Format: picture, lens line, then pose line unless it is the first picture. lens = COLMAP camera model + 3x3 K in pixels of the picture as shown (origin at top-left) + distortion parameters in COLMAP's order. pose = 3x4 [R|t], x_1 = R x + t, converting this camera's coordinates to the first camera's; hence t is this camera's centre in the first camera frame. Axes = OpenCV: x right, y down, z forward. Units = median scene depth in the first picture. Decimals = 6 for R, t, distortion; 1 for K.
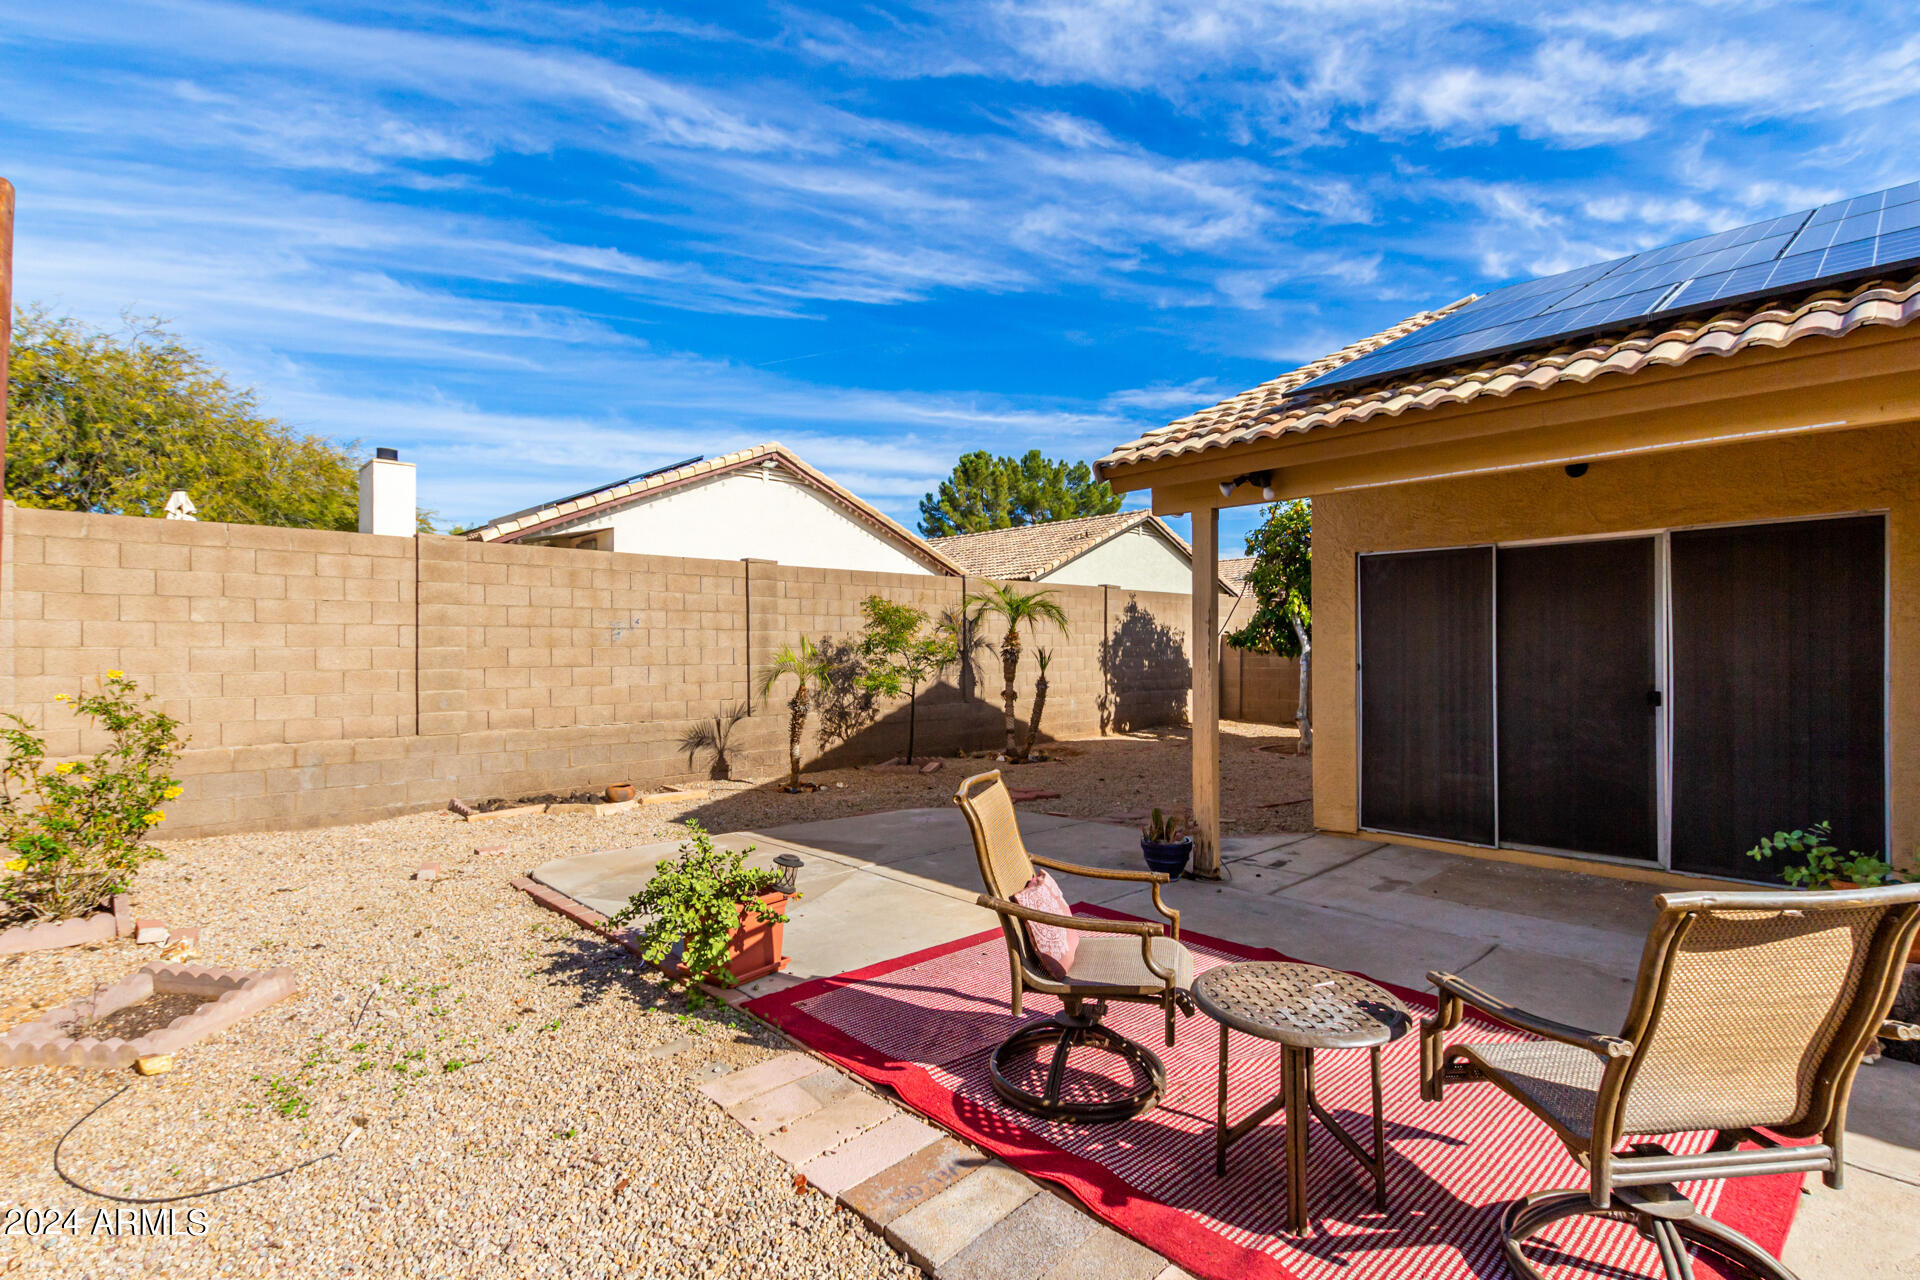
lens RADIAL K [[887.9, 0, 950.2], [0, 887.9, 652.2], [0, 0, 1]] dist [0.001360, 0.000095]
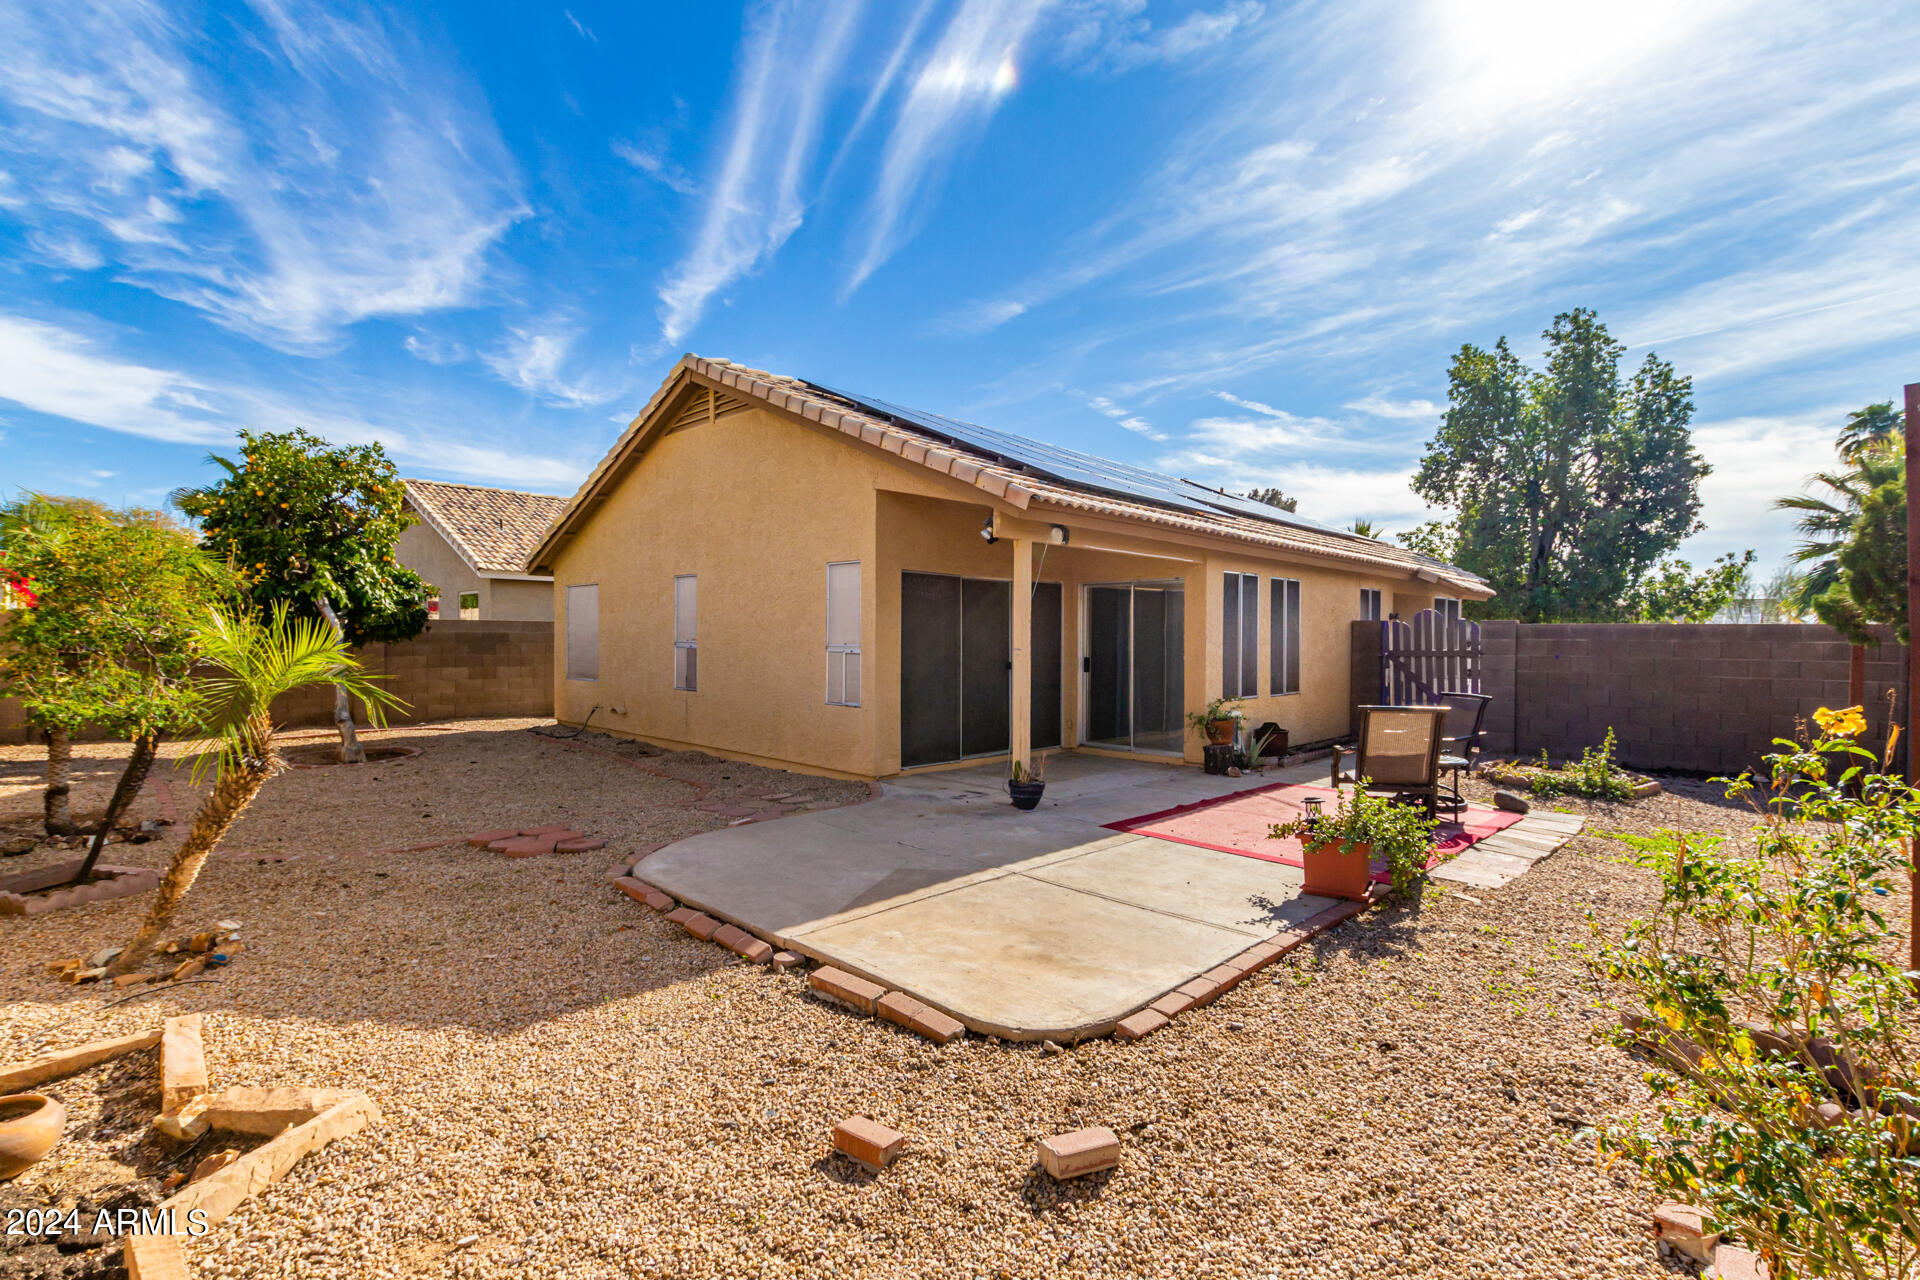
lens RADIAL K [[887.9, 0, 950.2], [0, 887.9, 652.2], [0, 0, 1]] dist [0.001360, 0.000095]
pose [[-0.049367, -0.009537, 0.998735, -1.351995], [-0.008313, 0.999924, 0.009138, 0.008086], [-0.998746, -0.007852, -0.049442, 1.471024]]
